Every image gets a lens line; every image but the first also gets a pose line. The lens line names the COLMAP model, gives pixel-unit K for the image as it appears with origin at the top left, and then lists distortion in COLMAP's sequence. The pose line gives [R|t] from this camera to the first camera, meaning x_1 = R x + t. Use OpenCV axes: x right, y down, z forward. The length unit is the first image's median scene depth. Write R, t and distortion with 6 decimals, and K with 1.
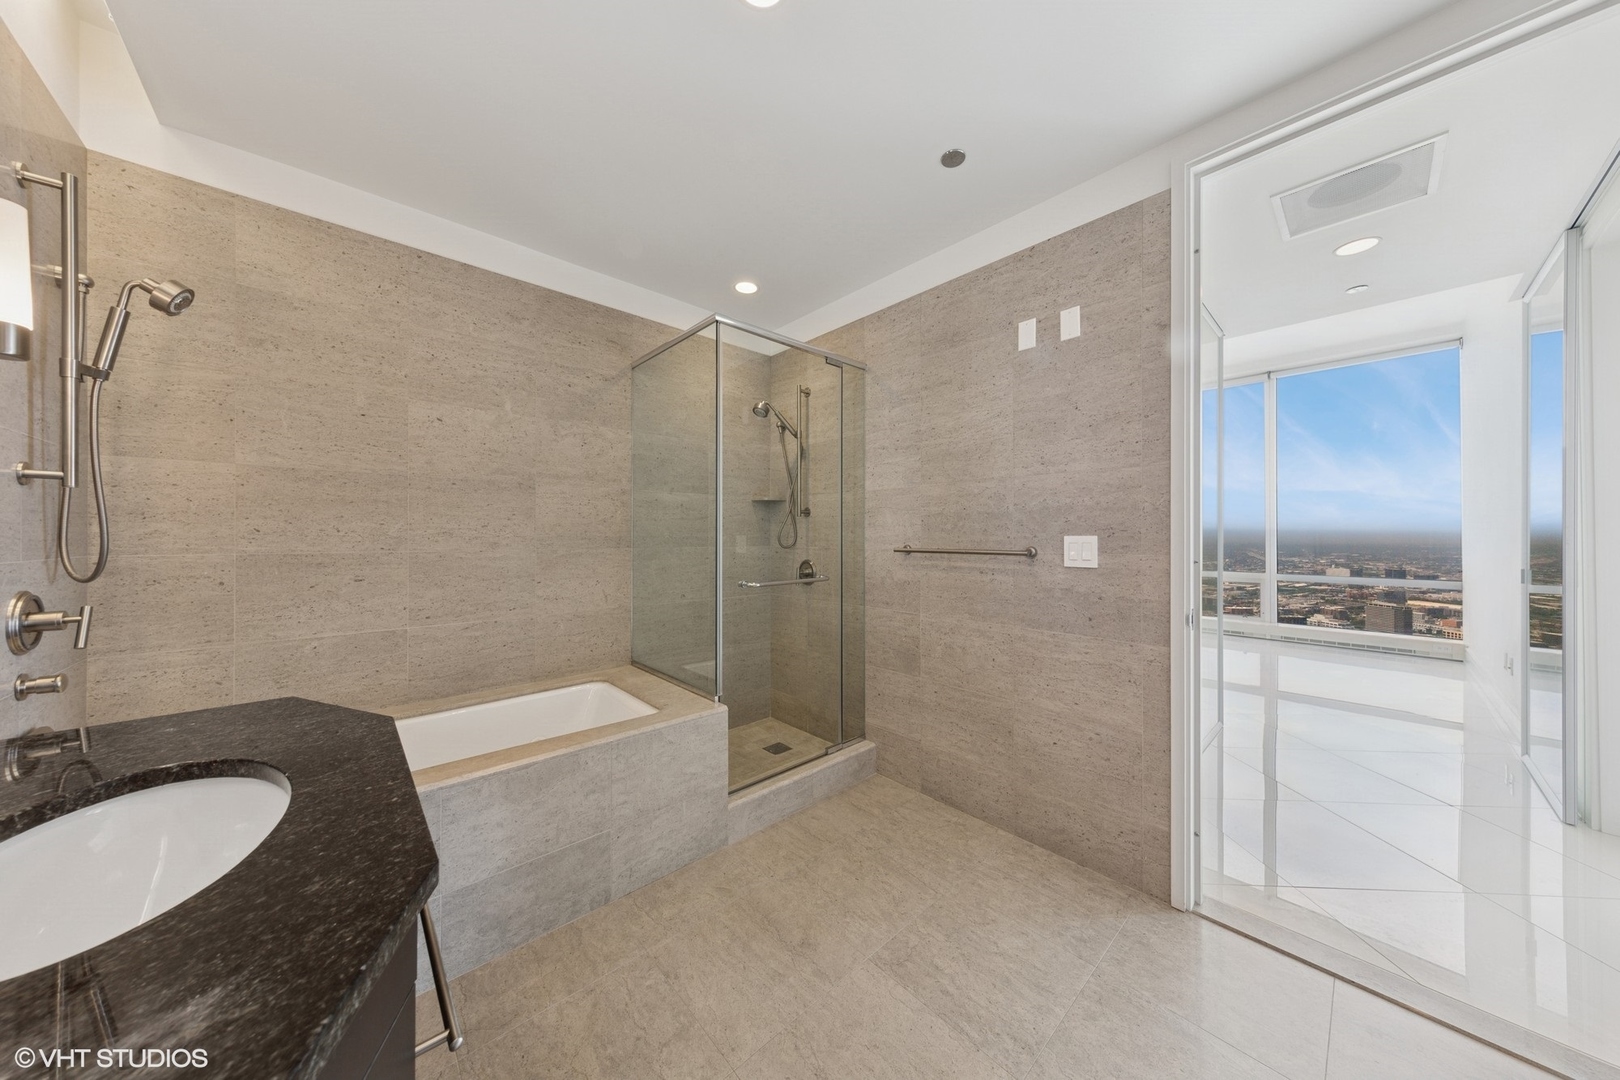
lens RADIAL K [[514.8, 0, 823.3], [0, 514.8, 532.9], [0, 0, 1]] dist [0.009407, -0.000064]
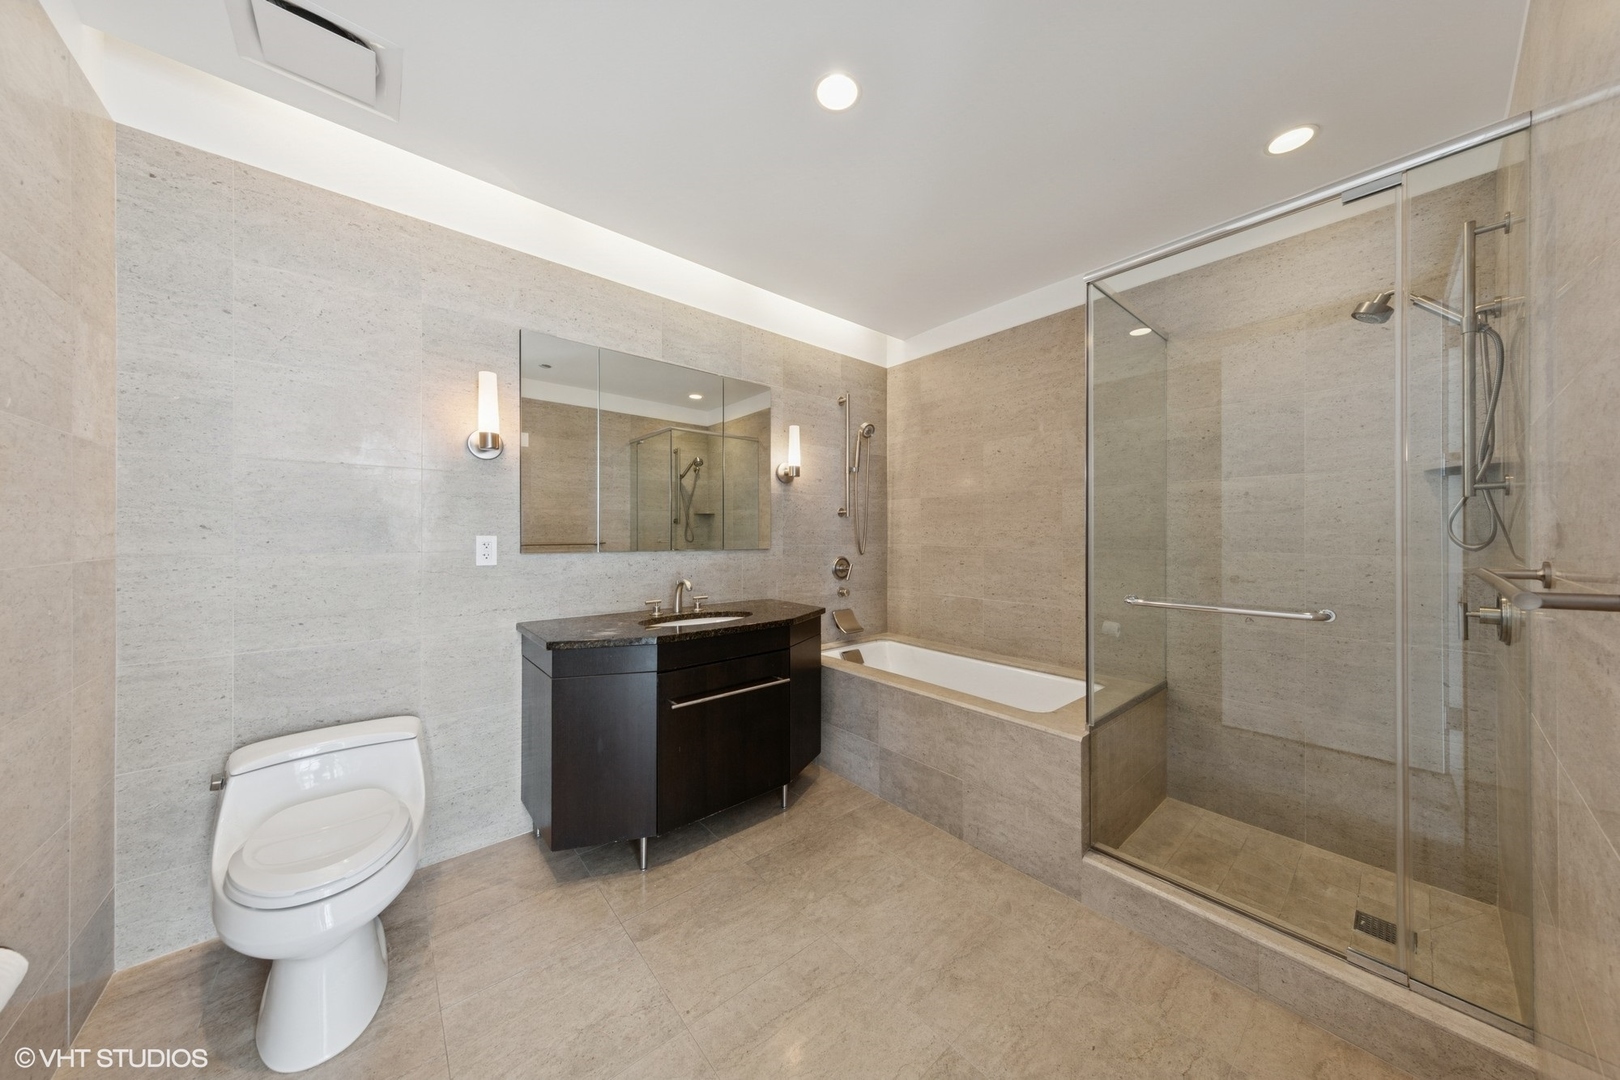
lens RADIAL K [[513.2, 0, 815.1], [0, 513.2, 534.6], [0, 0, 1]] dist [0.008841, -0.000009]
pose [[-0.040896, -0.002231, -0.999161, 0.676644], [0.002587, 0.999994, -0.002339, 0.004461], [0.999160, -0.002680, -0.040890, 0.601010]]
